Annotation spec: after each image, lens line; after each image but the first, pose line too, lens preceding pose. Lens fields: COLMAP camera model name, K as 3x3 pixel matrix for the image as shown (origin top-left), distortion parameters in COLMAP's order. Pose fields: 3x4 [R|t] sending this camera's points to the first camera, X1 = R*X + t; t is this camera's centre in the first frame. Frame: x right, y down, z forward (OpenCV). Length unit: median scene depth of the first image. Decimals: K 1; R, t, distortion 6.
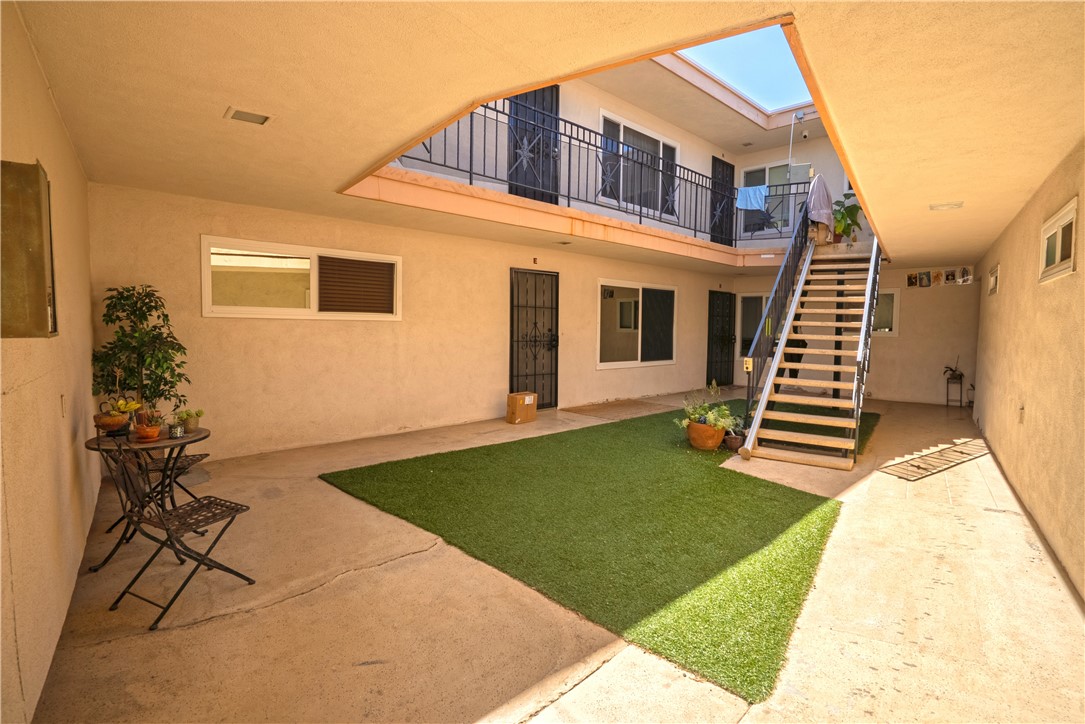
lens RADIAL K [[532.0, 0, 538.2], [0, 532.0, 359.4], [0, 0, 1]] dist [-0.039520, 0.000520]
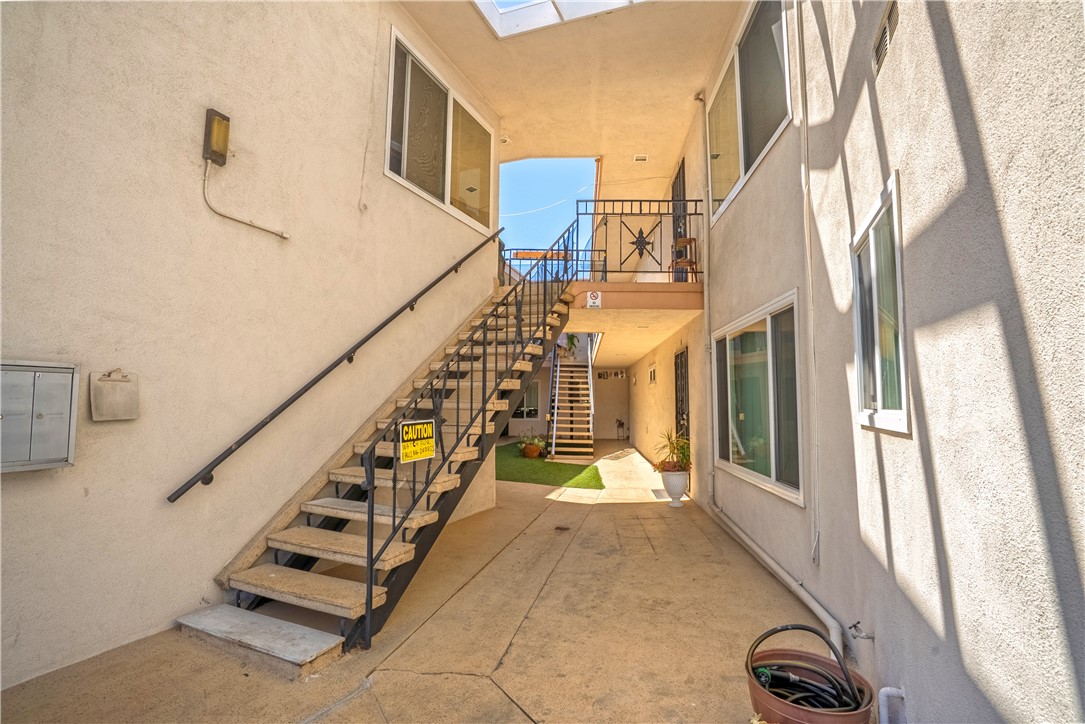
lens RADIAL K [[504.5, 0, 536.6], [0, 504.5, 361.0], [0, 0, 1]] dist [-0.054020, 0.017587]
pose [[0.858586, 0.035079, 0.511468, -0.555037], [0.032168, 0.992004, -0.122035, 0.020364], [-0.511659, 0.121230, 0.850593, -0.601764]]
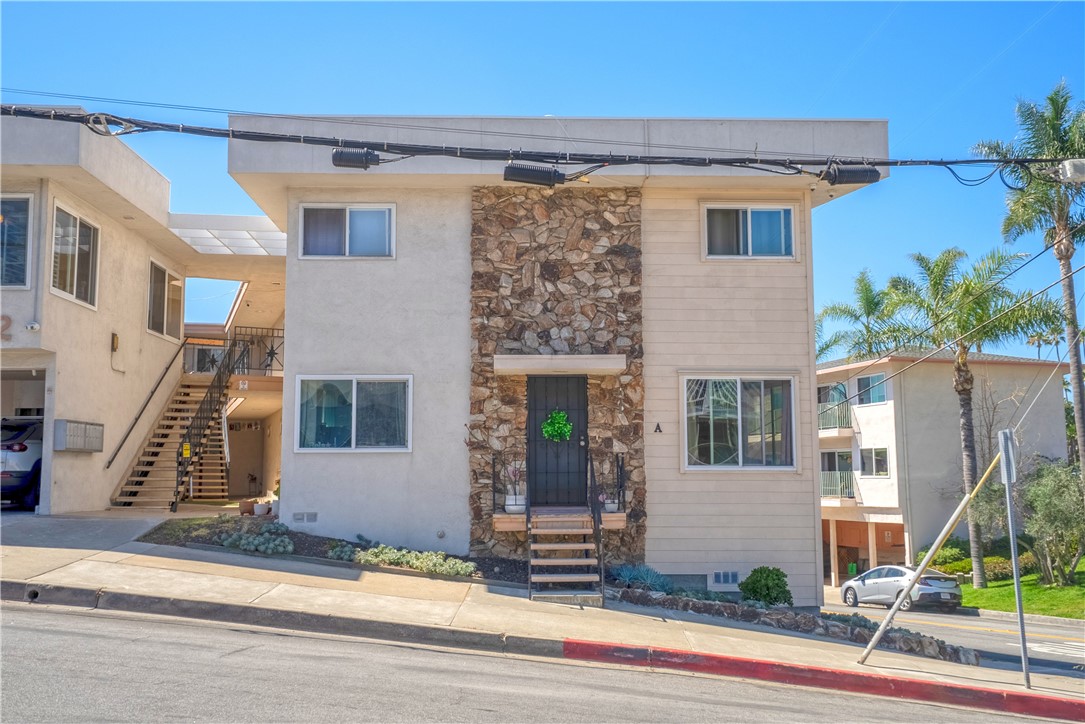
lens RADIAL K [[1036.6, 0, 543.3], [0, 1036.6, 360.6], [0, 0, 1]] dist [0.054370, 0.000000]
pose [[0.558191, 0.081814, 0.825669, -2.045671], [0.056660, 0.989045, -0.136307, 0.211183], [-0.827775, 0.122868, 0.547441, -2.314451]]
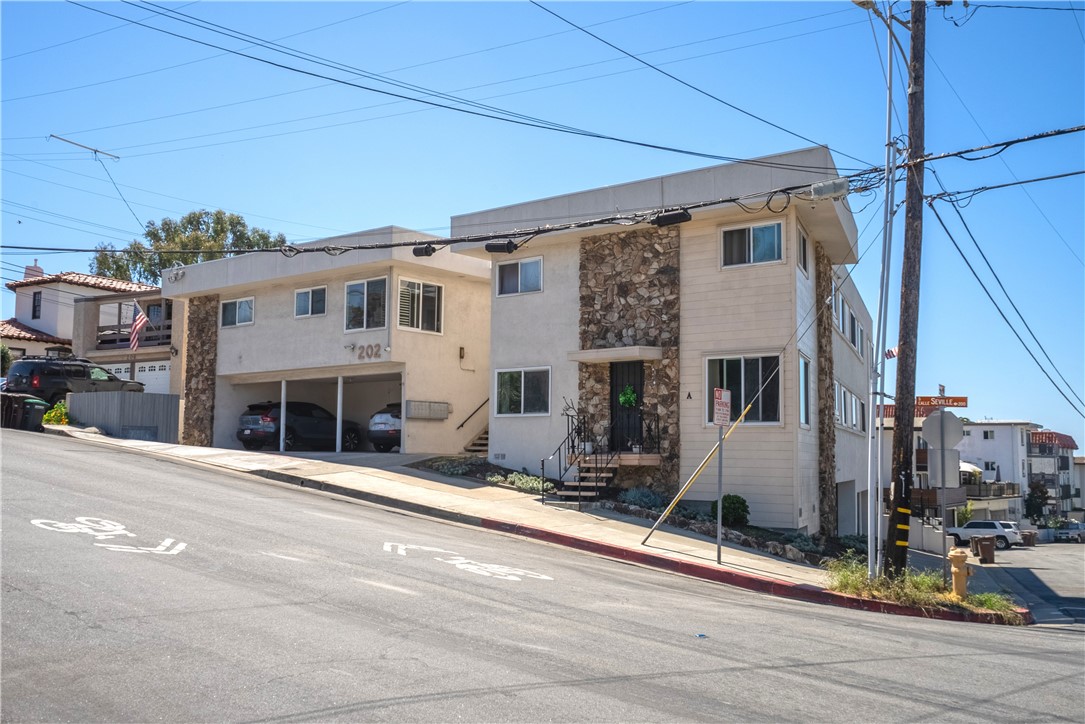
lens RADIAL K [[1036.6, 0, 544.8], [0, 1036.6, 360.3], [0, 0, 1]] dist [0.054370, 0.000000]
pose [[0.965349, 0.023358, 0.259914, -1.315004], [0.015430, 0.989135, -0.146200, 0.396685], [-0.260505, 0.145145, 0.954500, -4.050080]]
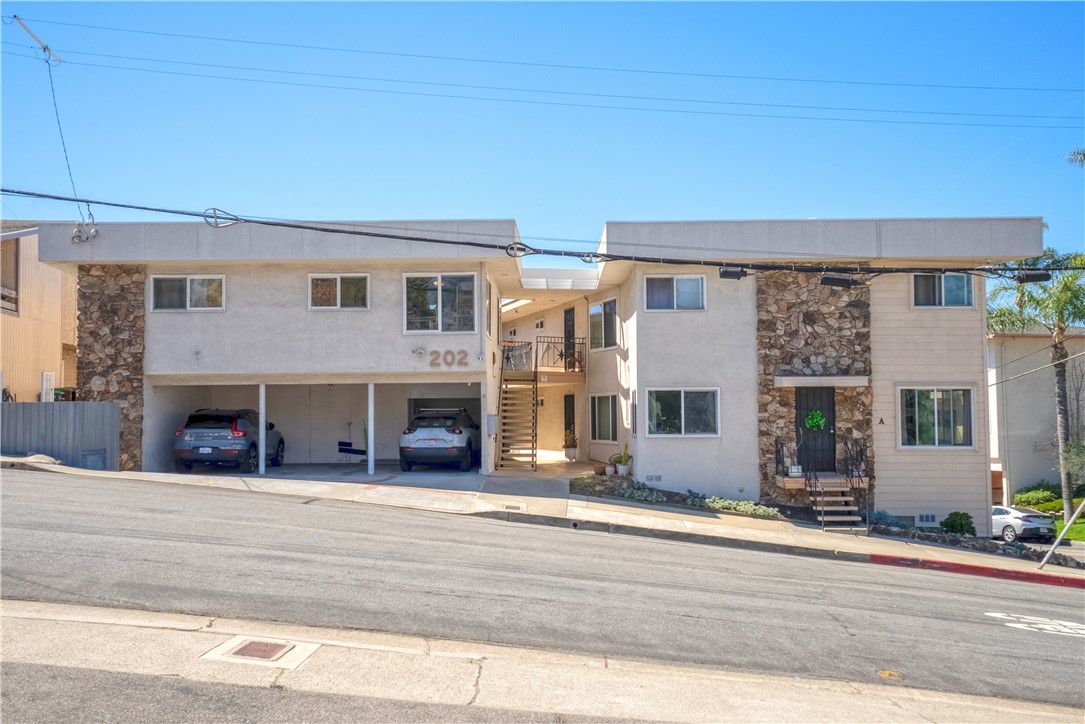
lens RADIAL K [[1036.6, 0, 541.6], [0, 1036.6, 360.1], [0, 0, 1]] dist [0.054370, 0.000000]
pose [[0.595816, 0.028058, 0.802631, -3.403829], [0.056674, 0.995429, -0.076869, 0.071749], [-0.801119, 0.091288, 0.591503, -2.423190]]
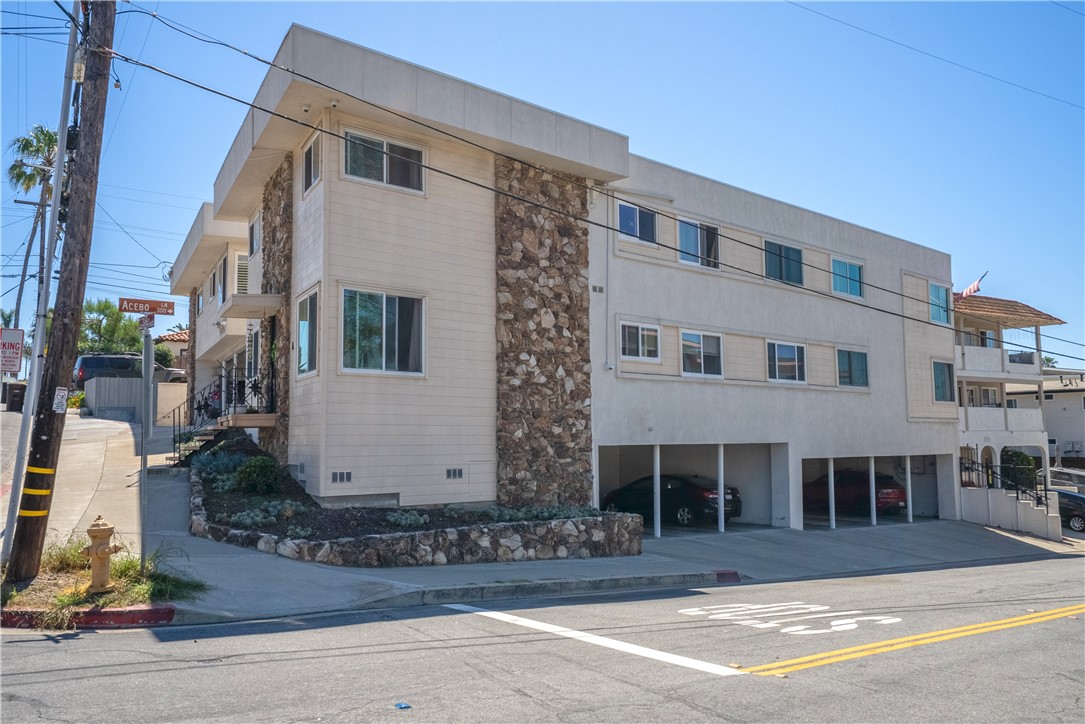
lens RADIAL K [[926.7, 0, 545.9], [0, 926.7, 358.8], [0, 0, 1]] dist [0.028236, 0.023413]
pose [[0.985069, -0.035443, -0.168470, 0.859446], [0.010606, 0.989214, -0.146093, 0.447499], [0.171831, 0.142125, 0.974820, -3.473110]]
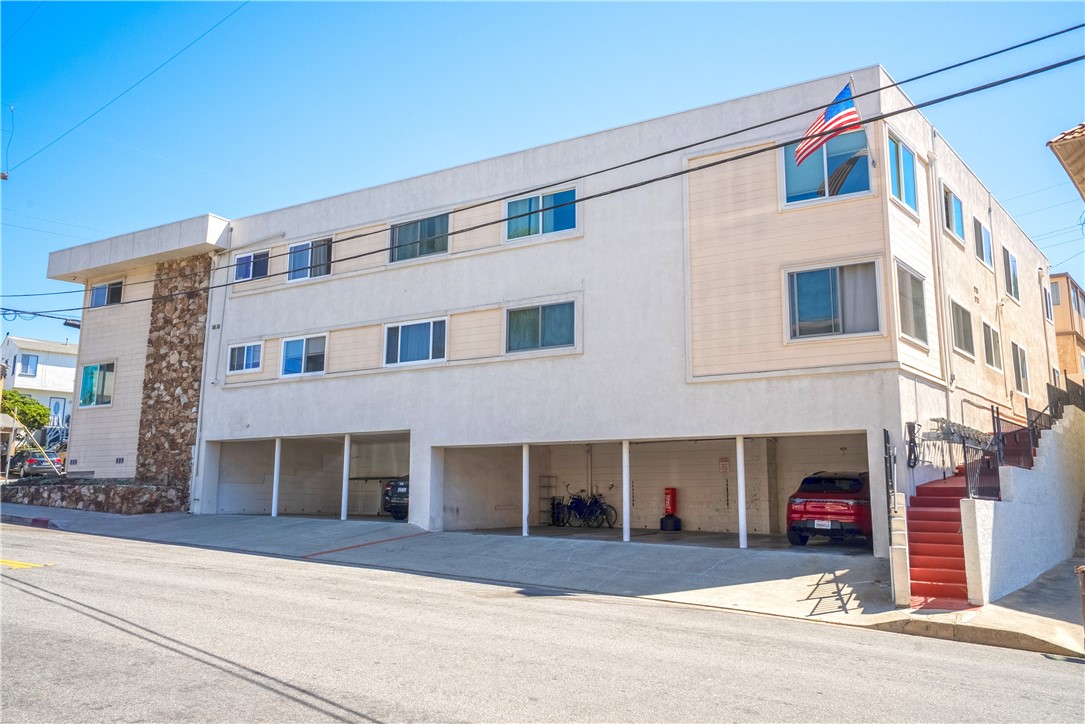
lens RADIAL K [[820.9, 0, 547.1], [0, 820.9, 361.2], [0, 0, 1]] dist [0.029206, 0.006939]
pose [[0.110854, -0.187544, -0.975981, 3.847653], [-0.061466, 0.978860, -0.195079, 0.547412], [0.991934, 0.081615, 0.096983, 0.102564]]
